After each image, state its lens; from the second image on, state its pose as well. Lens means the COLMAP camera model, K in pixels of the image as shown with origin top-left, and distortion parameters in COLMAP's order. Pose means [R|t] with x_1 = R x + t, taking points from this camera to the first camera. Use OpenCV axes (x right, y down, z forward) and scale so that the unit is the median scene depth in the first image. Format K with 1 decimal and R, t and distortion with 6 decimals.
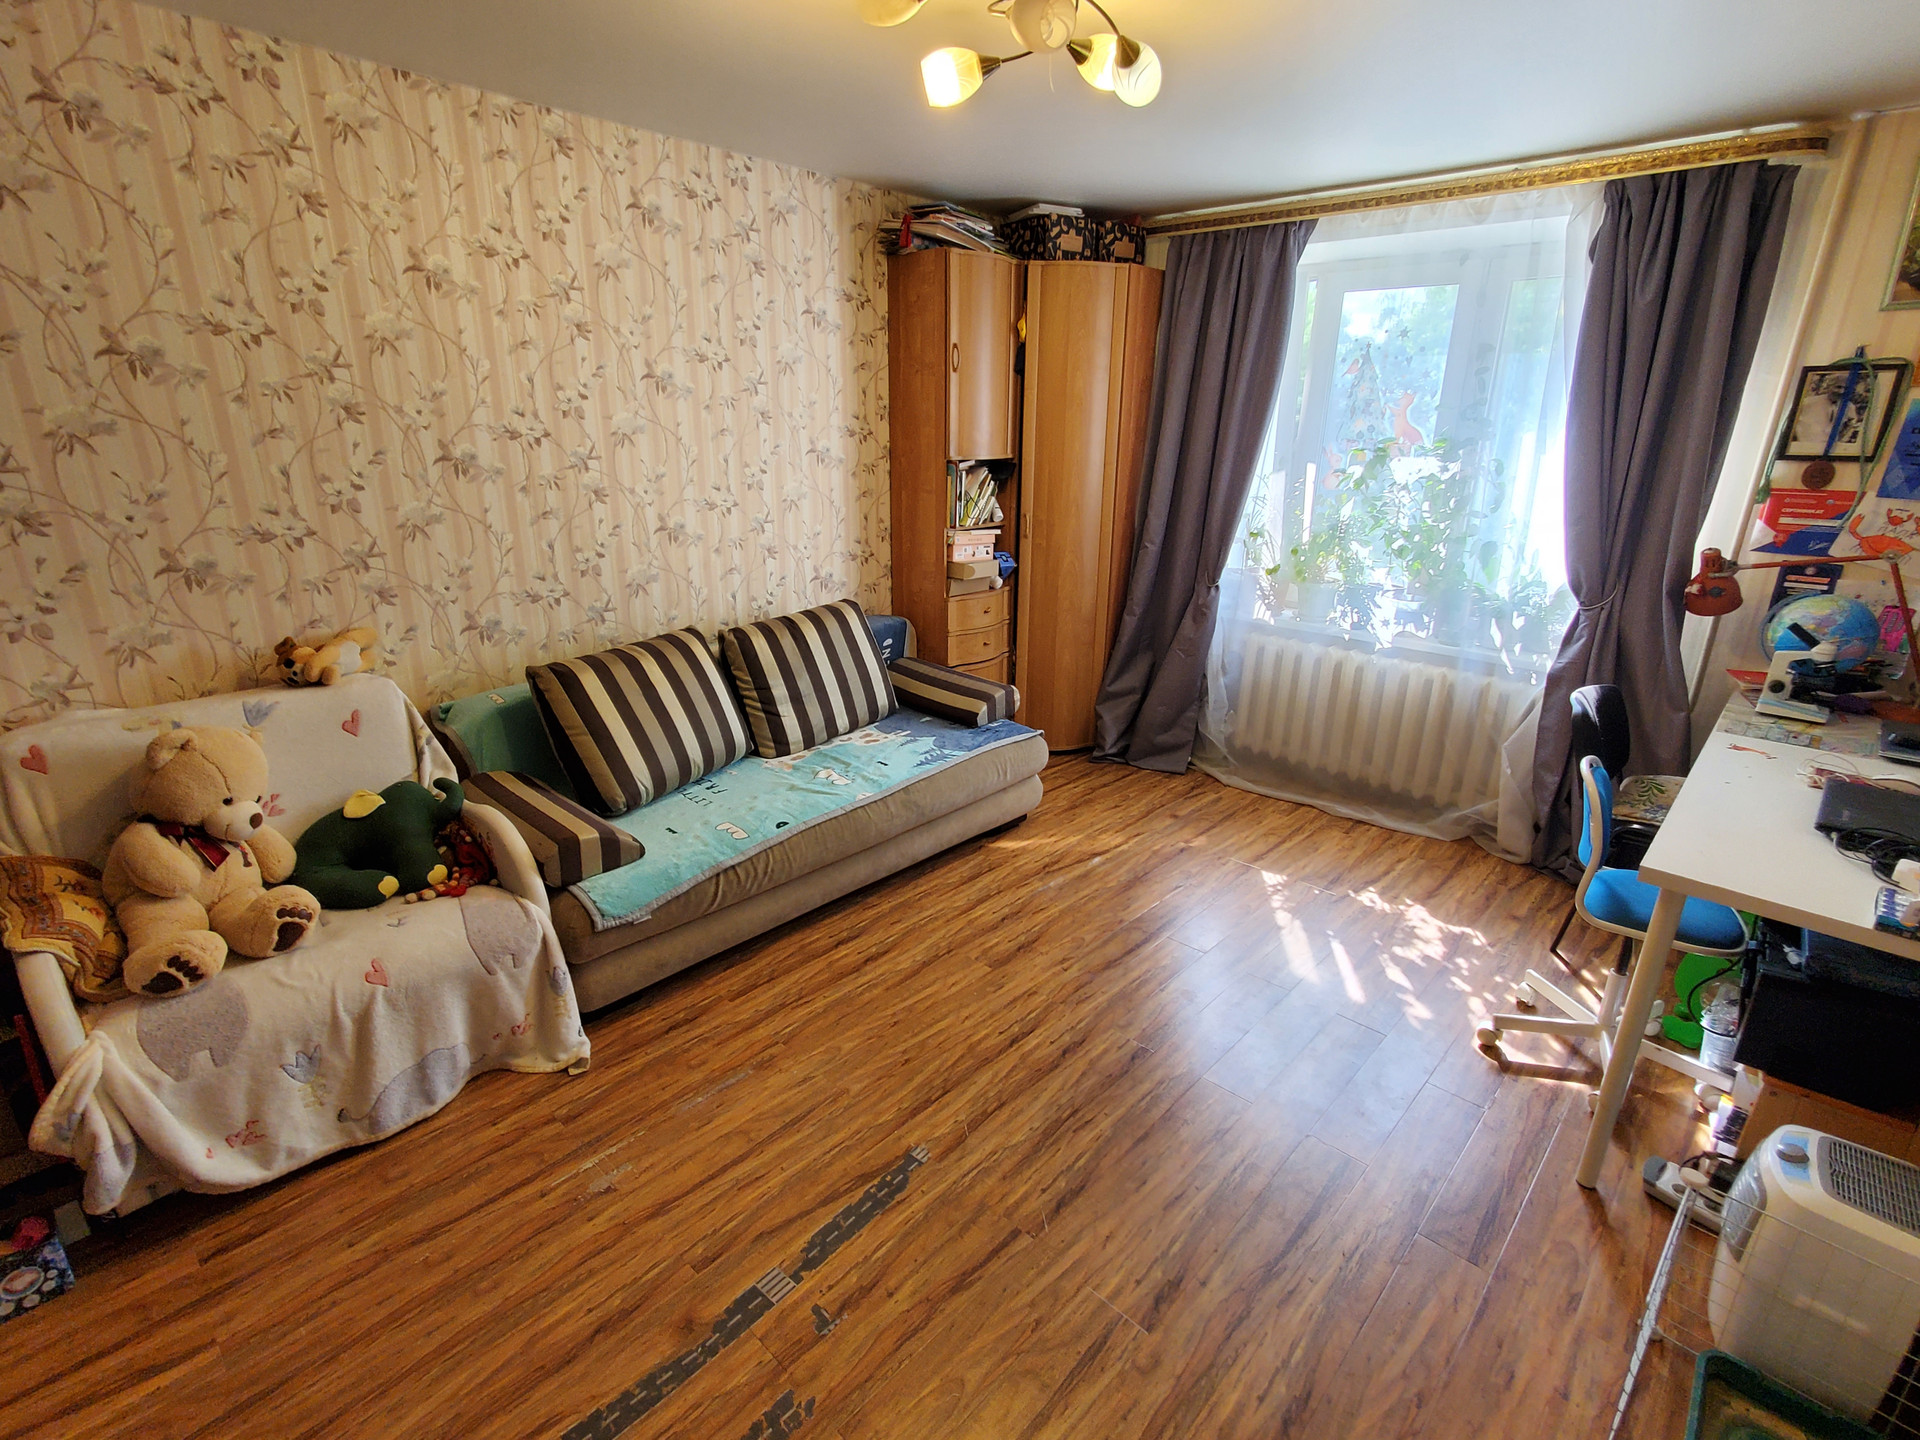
lens RADIAL K [[916.9, 0, 963.6], [0, 916.9, 724.9], [0, 0, 1]] dist [0.001576, 0.000851]
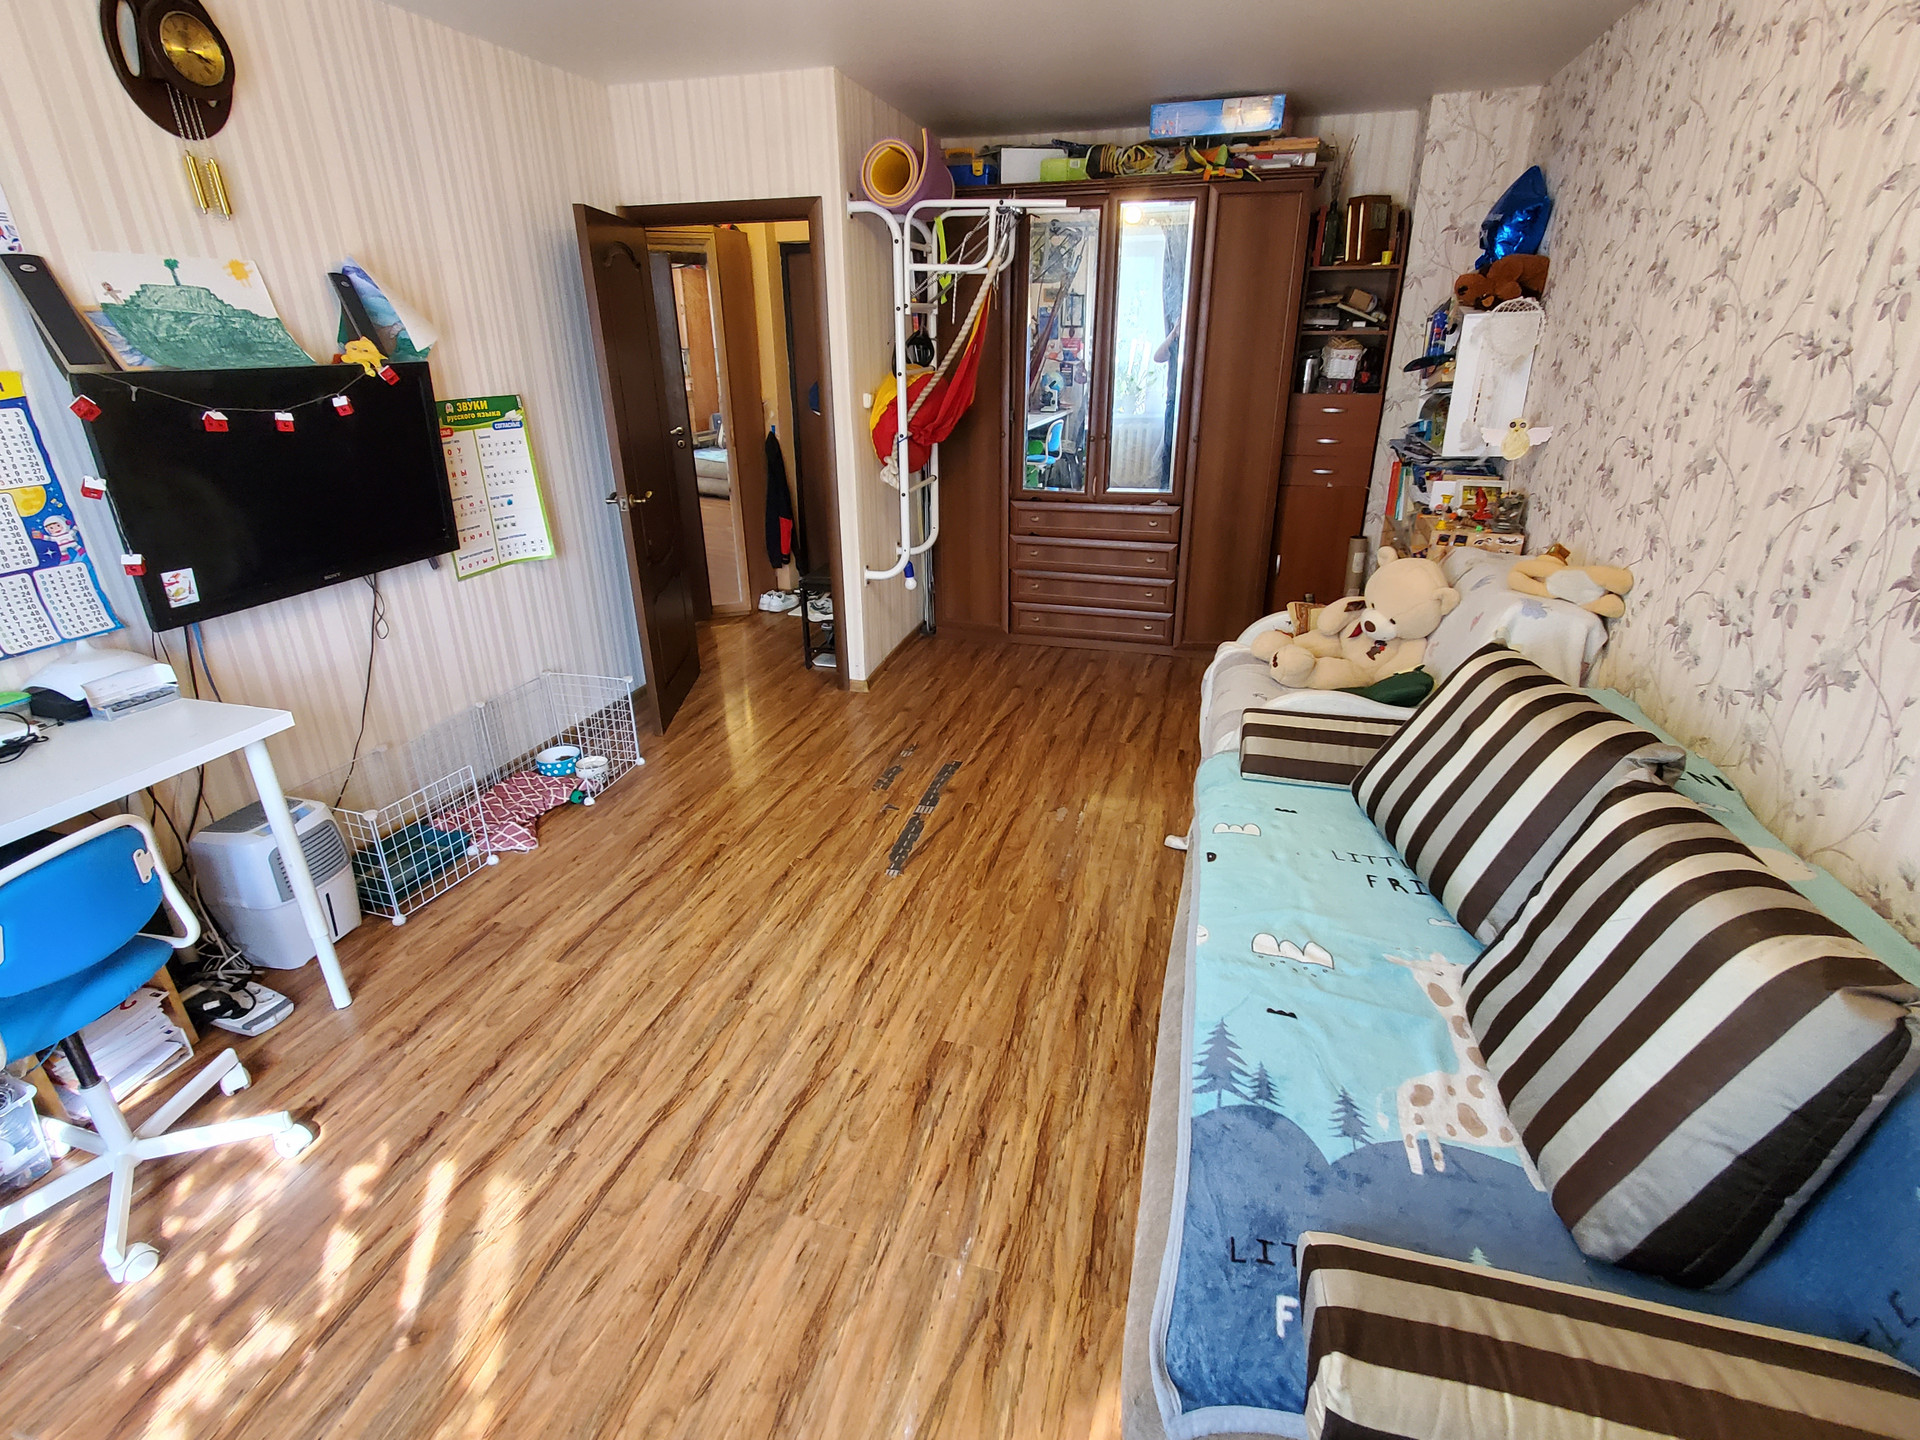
lens RADIAL K [[916.9, 0, 967.2], [0, 916.9, 717.4], [0, 0, 1]] dist [0.001576, 0.000851]
pose [[-0.888312, 0.168015, -0.427402, 0.317783], [-0.155052, 0.766296, 0.623498, -0.462487], [0.432273, 0.620130, -0.654659, 1.423014]]
